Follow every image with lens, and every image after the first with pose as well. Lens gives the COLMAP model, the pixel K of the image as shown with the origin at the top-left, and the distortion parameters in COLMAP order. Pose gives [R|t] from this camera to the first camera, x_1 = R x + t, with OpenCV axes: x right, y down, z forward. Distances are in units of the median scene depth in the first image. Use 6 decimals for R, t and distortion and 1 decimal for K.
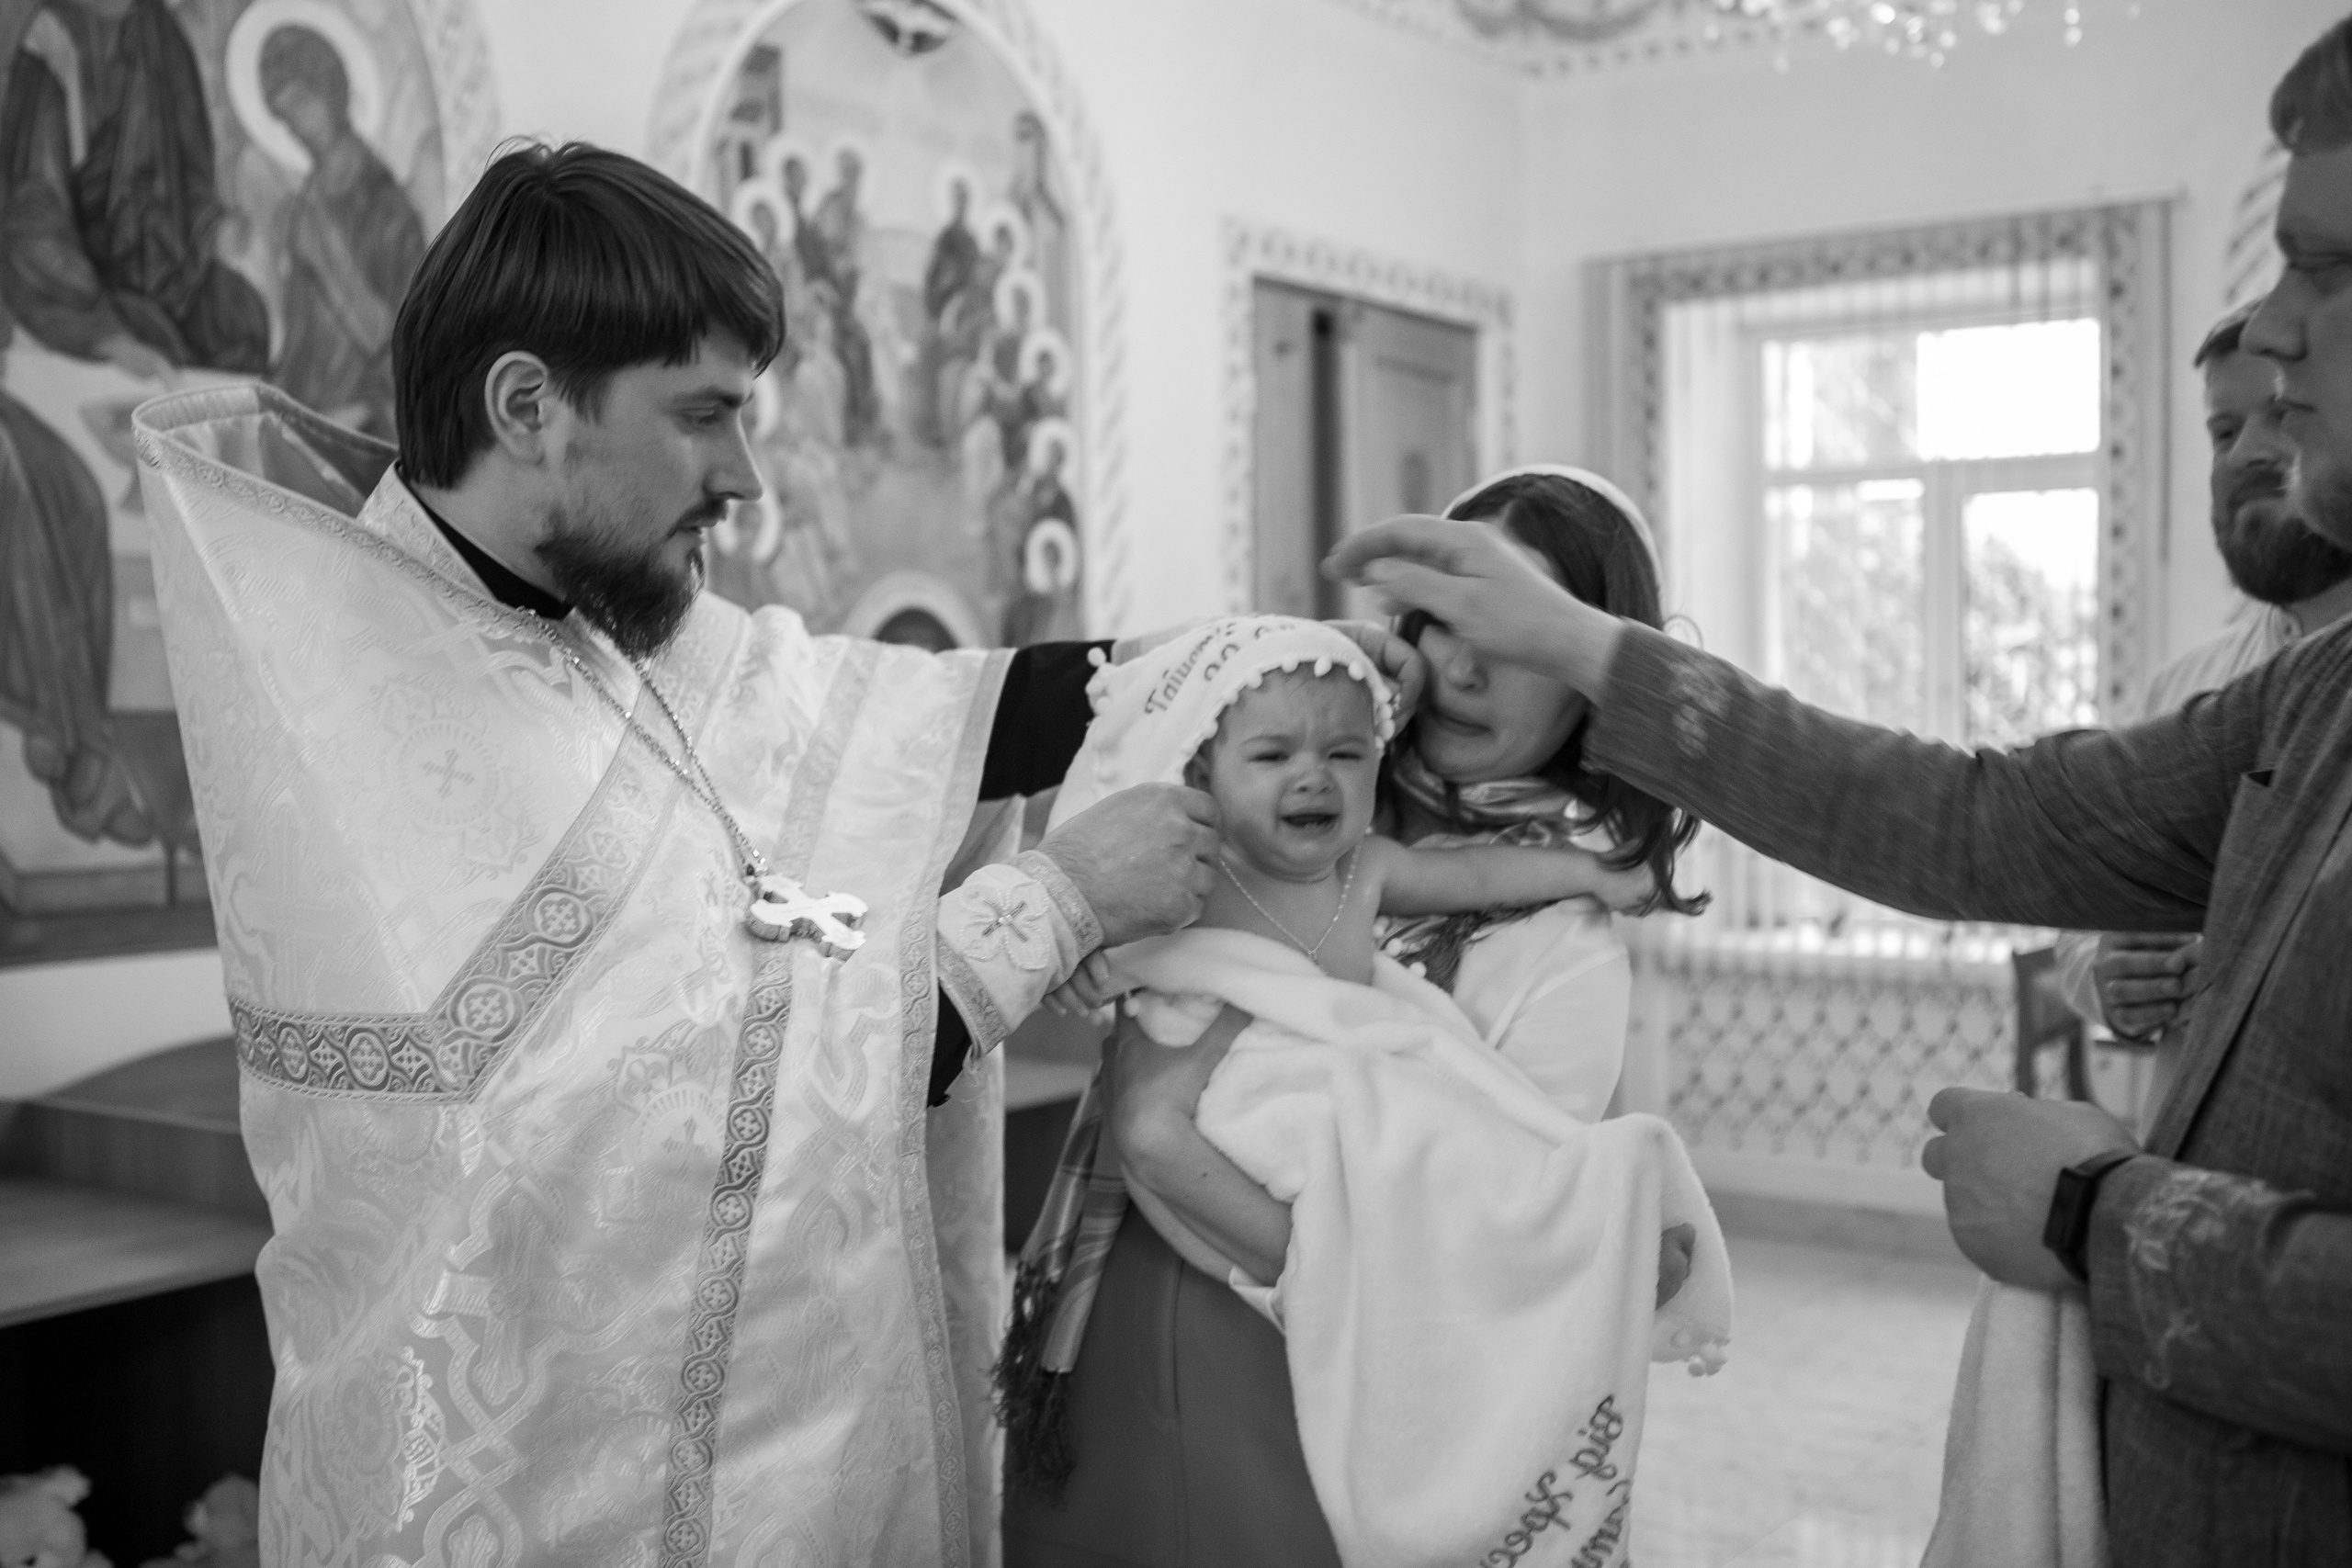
lens RADIAL K [[2562.3, 0, 1174.7], [0, 2562.3, 803.8], [0, 0, 1]] dist [-0.024221, 0.000000]
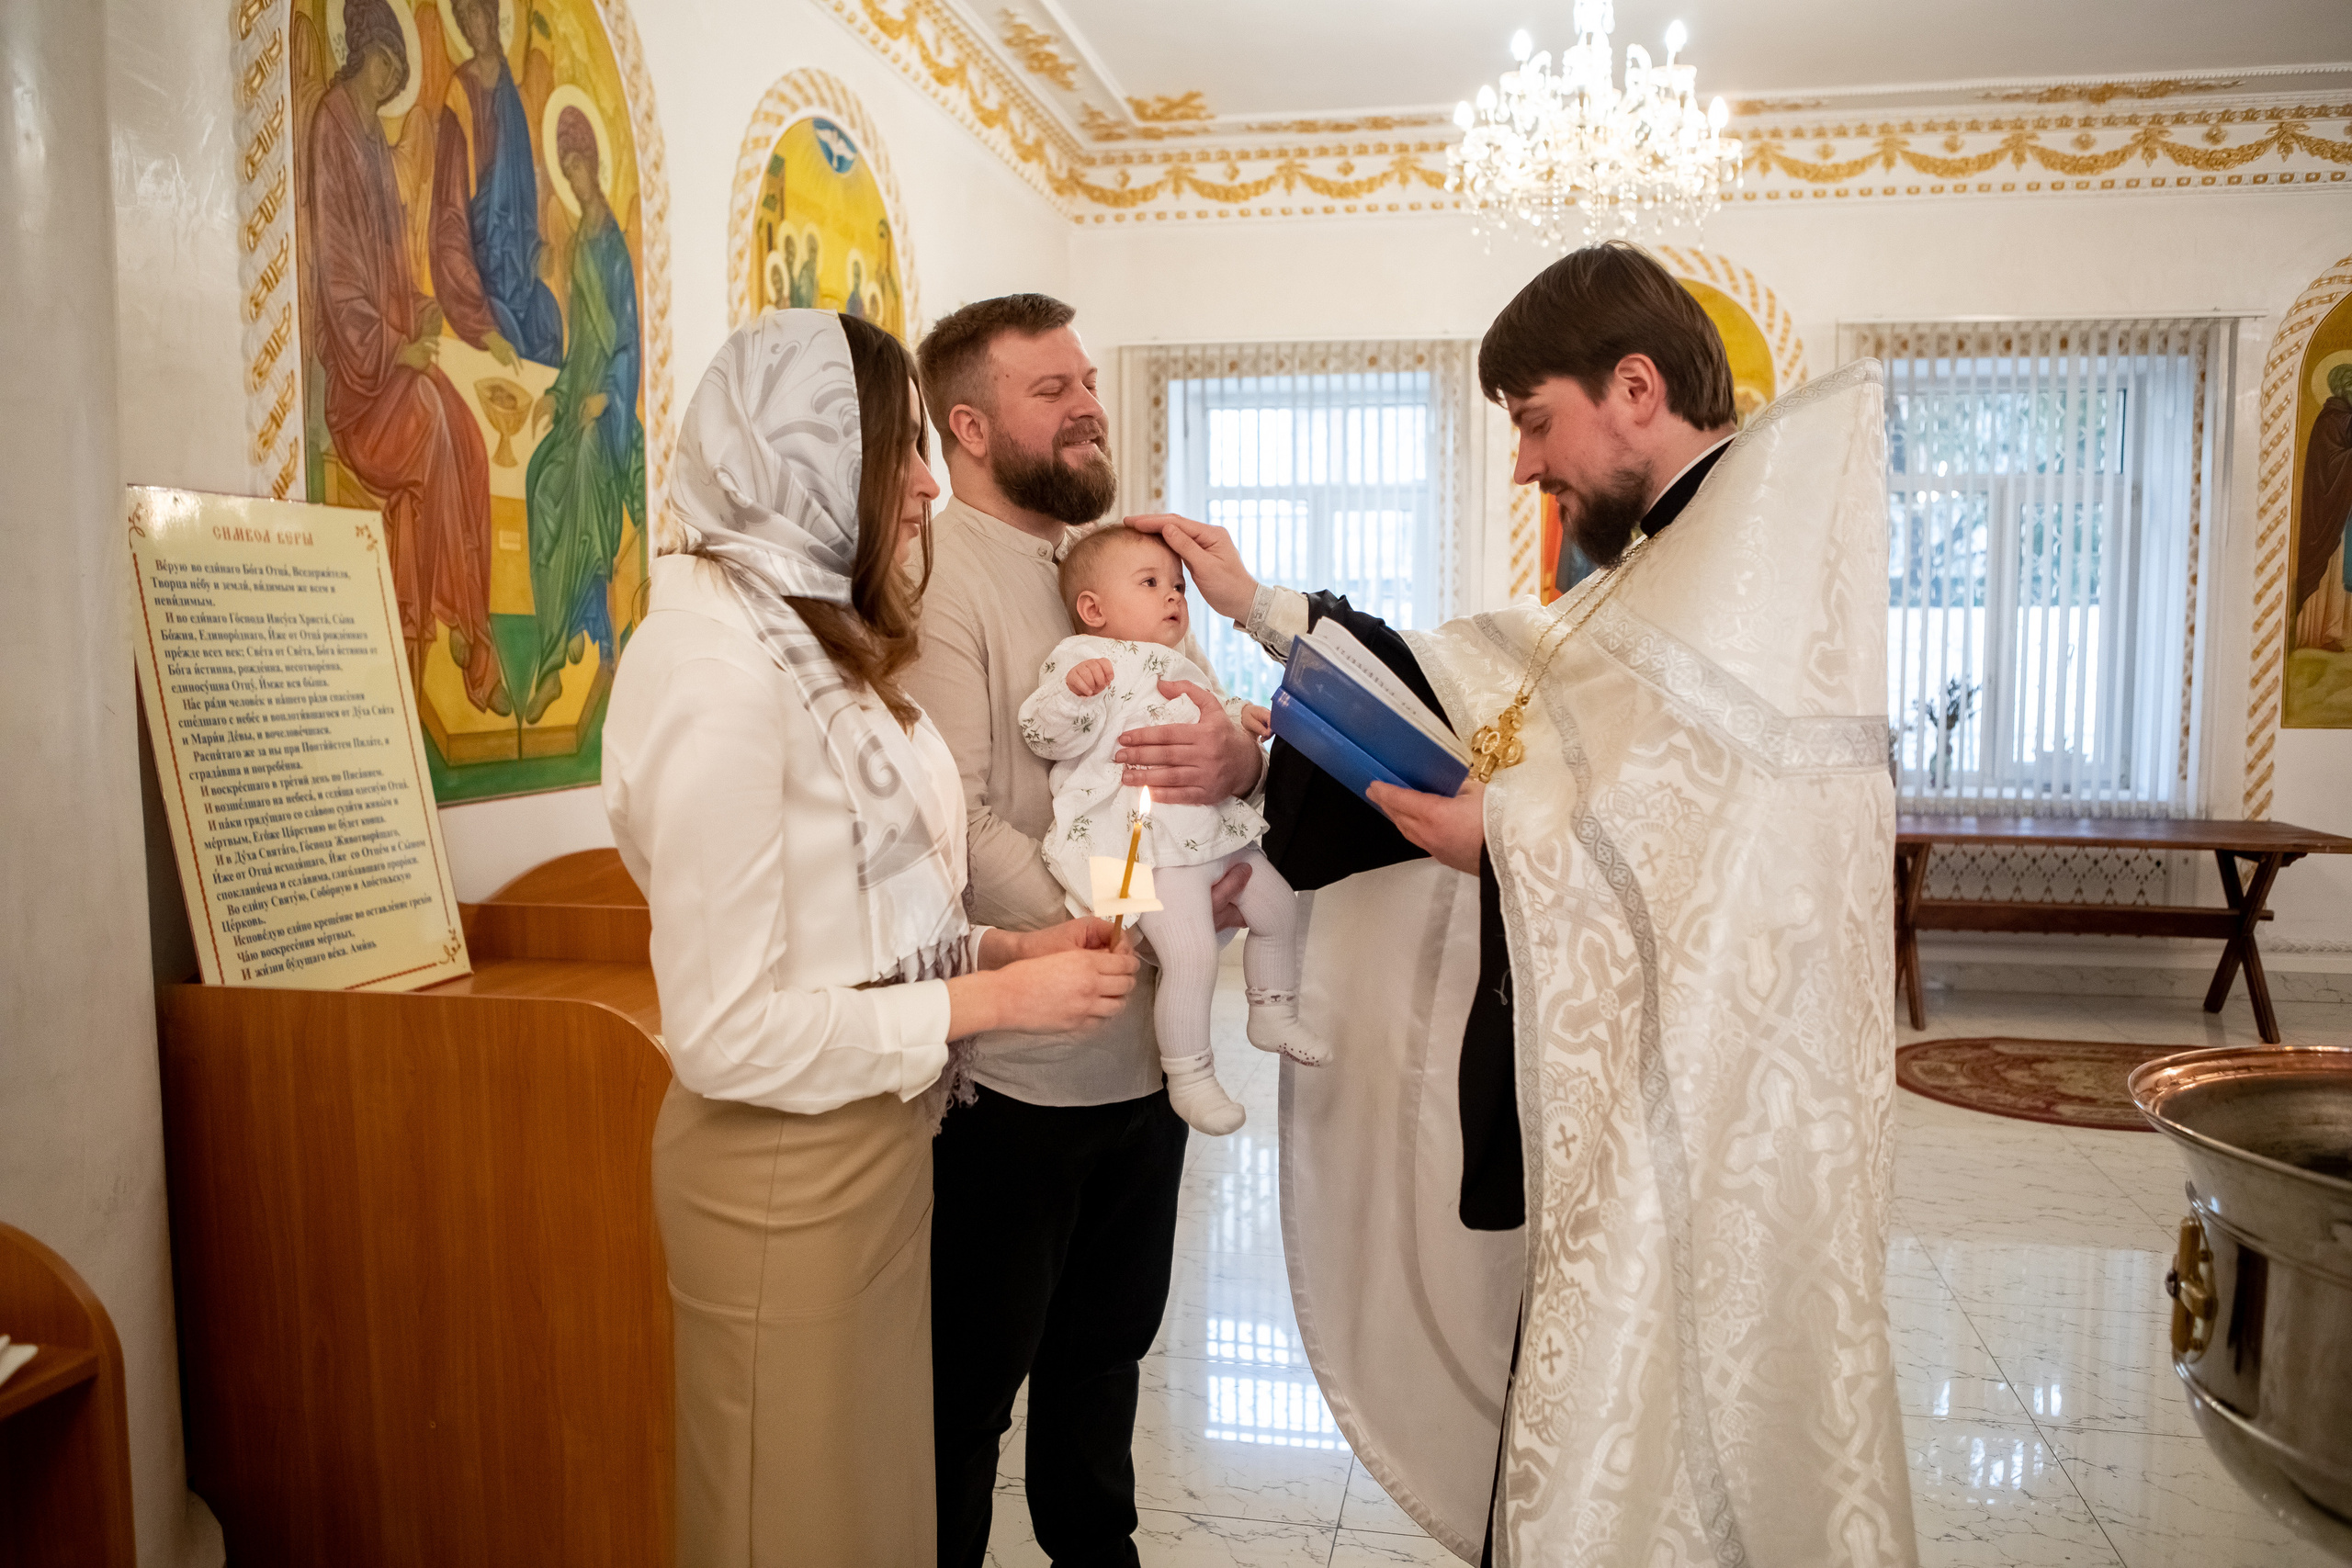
lens RADIAL K [[1815.9, 0, 1153.8], [0, 1815.9, 792.4], [0, 0, 1]] dist [-0.070670, 0.059854]
pose [[0.898520, -0.026548, 0.438130, -0.396680], [0.010778, 0.999203, 0.038441, 0.018475], [-0.438801, -0.029818, 0.898089, 0.003506]]
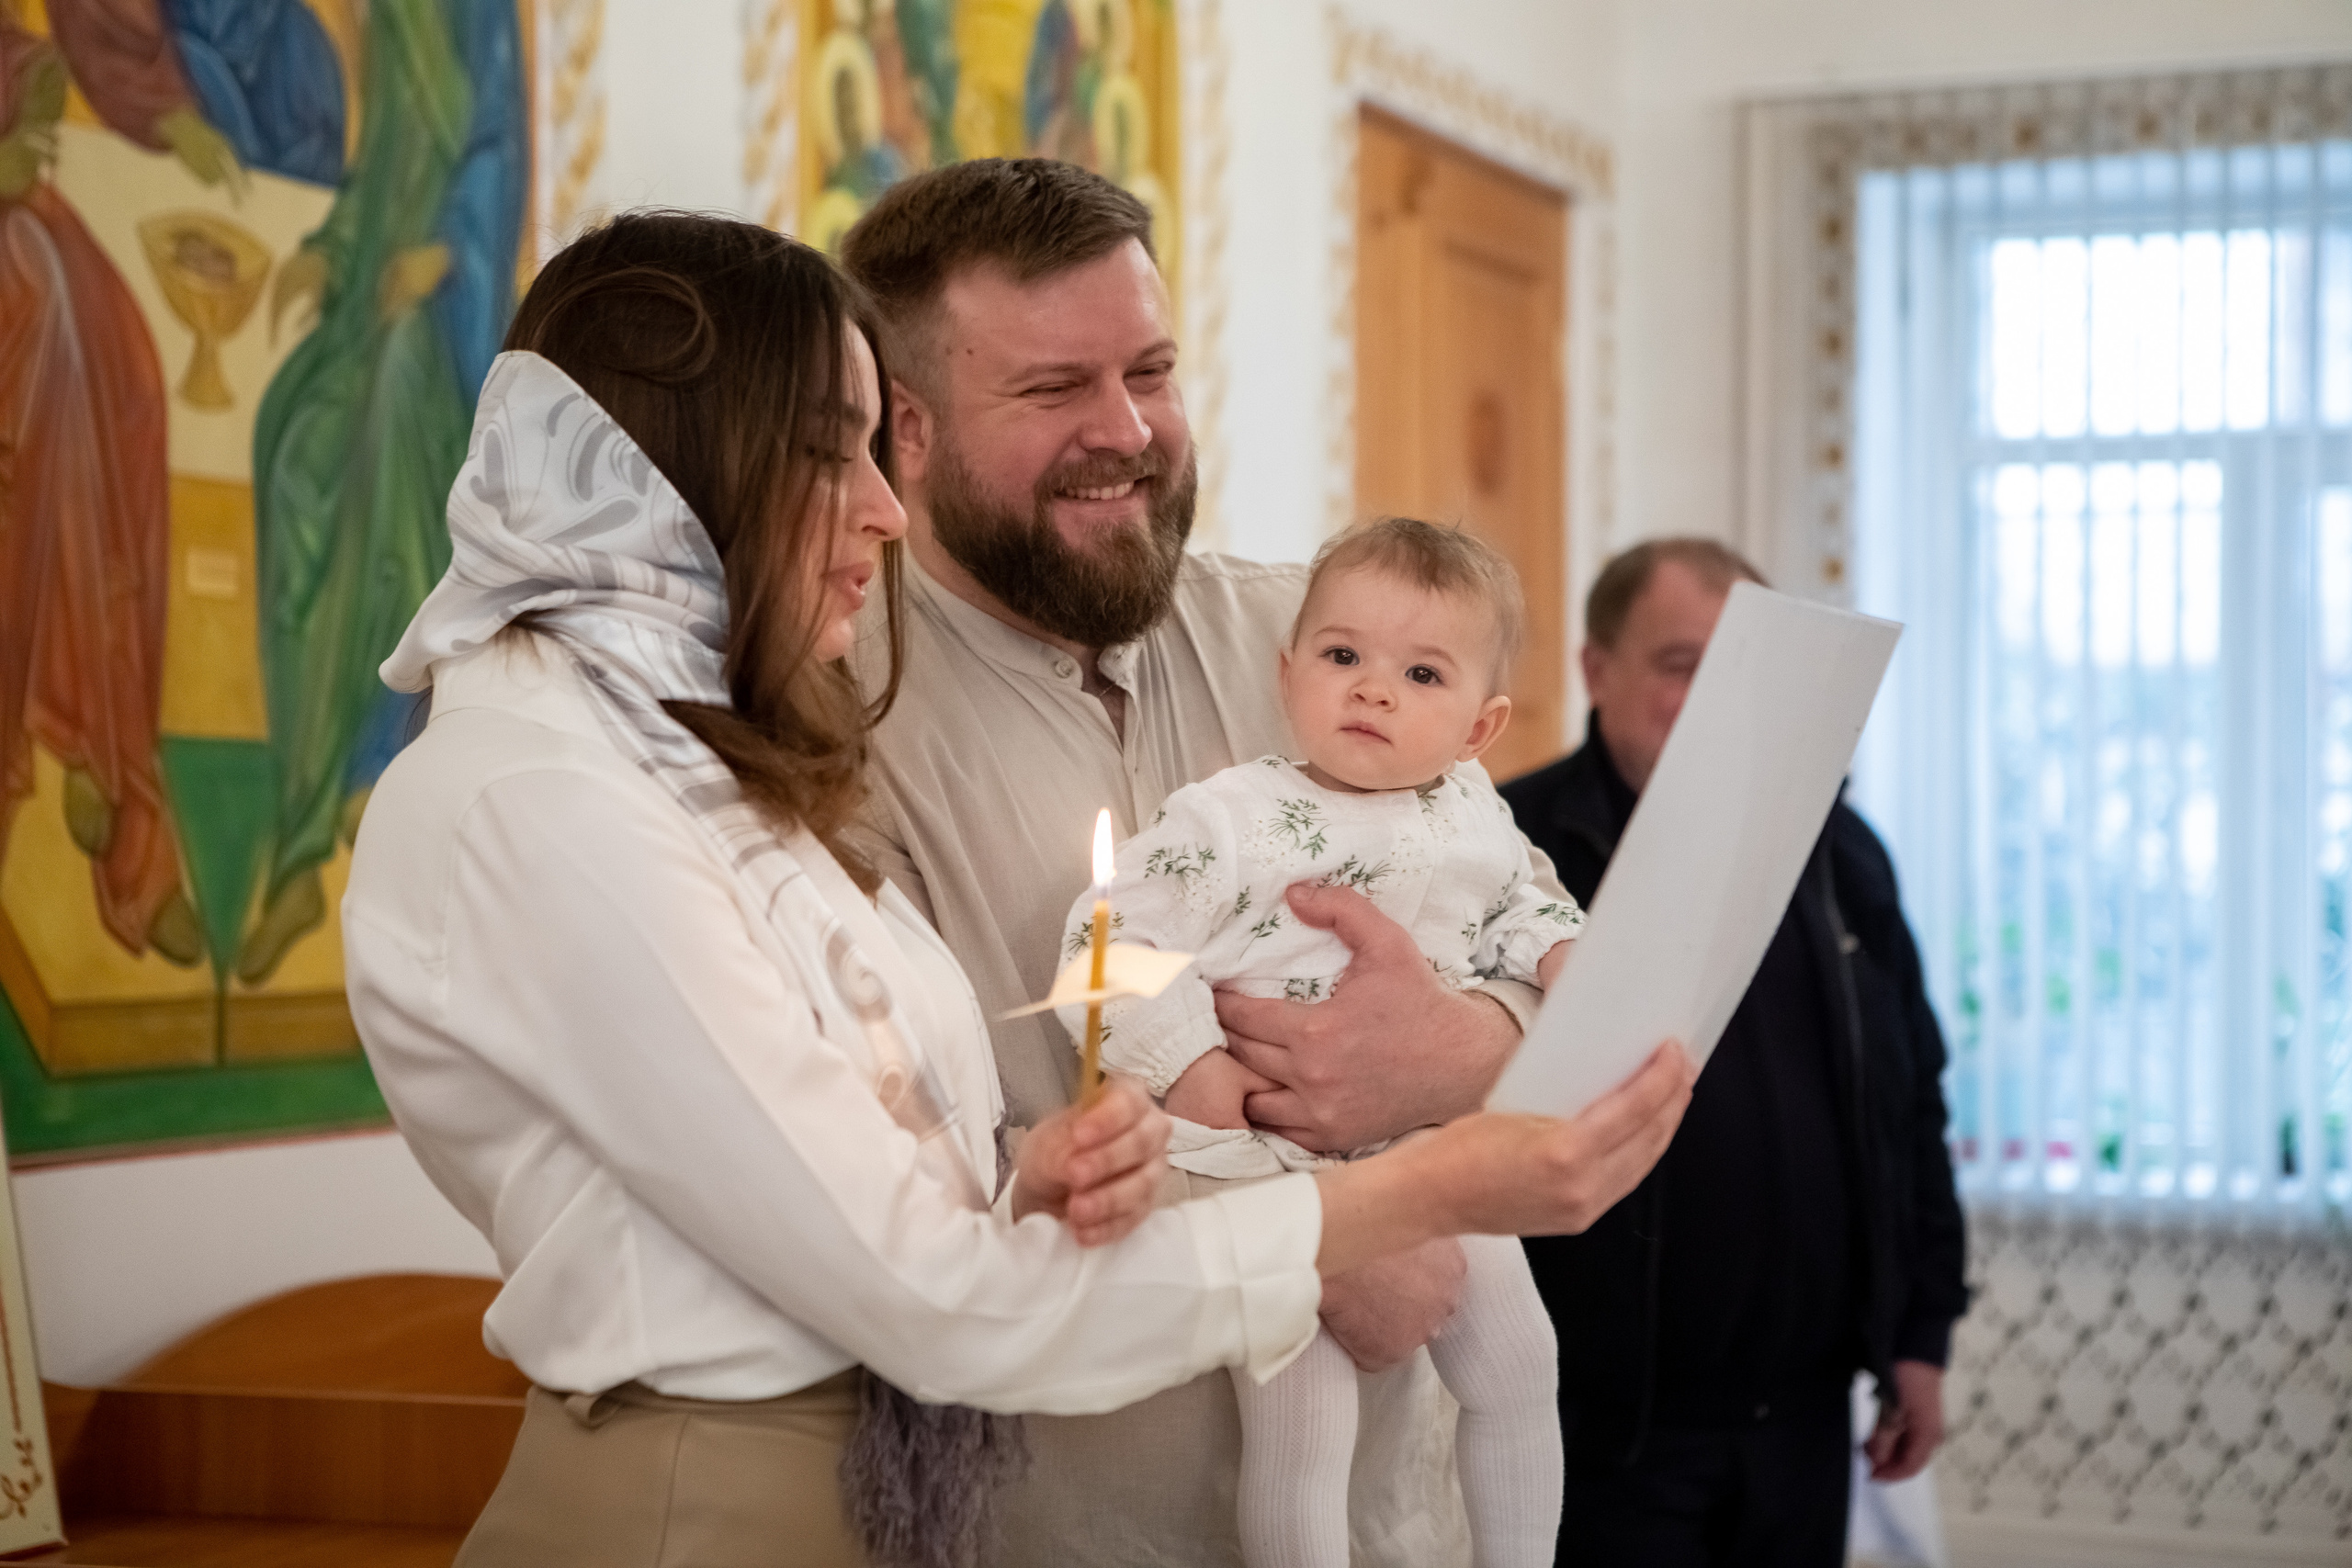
lens RADIAL K [[4646.1, 0, 1122.4], [0, 4646.1, 751.8], [0, 0, 1]] dist [0.213864, 0.000000]
pose [[0.964964, 0.016656, 0.261852, -0.371742], [-0.000219, 0.998034, -0.062680, 0.027232], [-0.262381, 0.060427, 0.963070, -0.082843]]
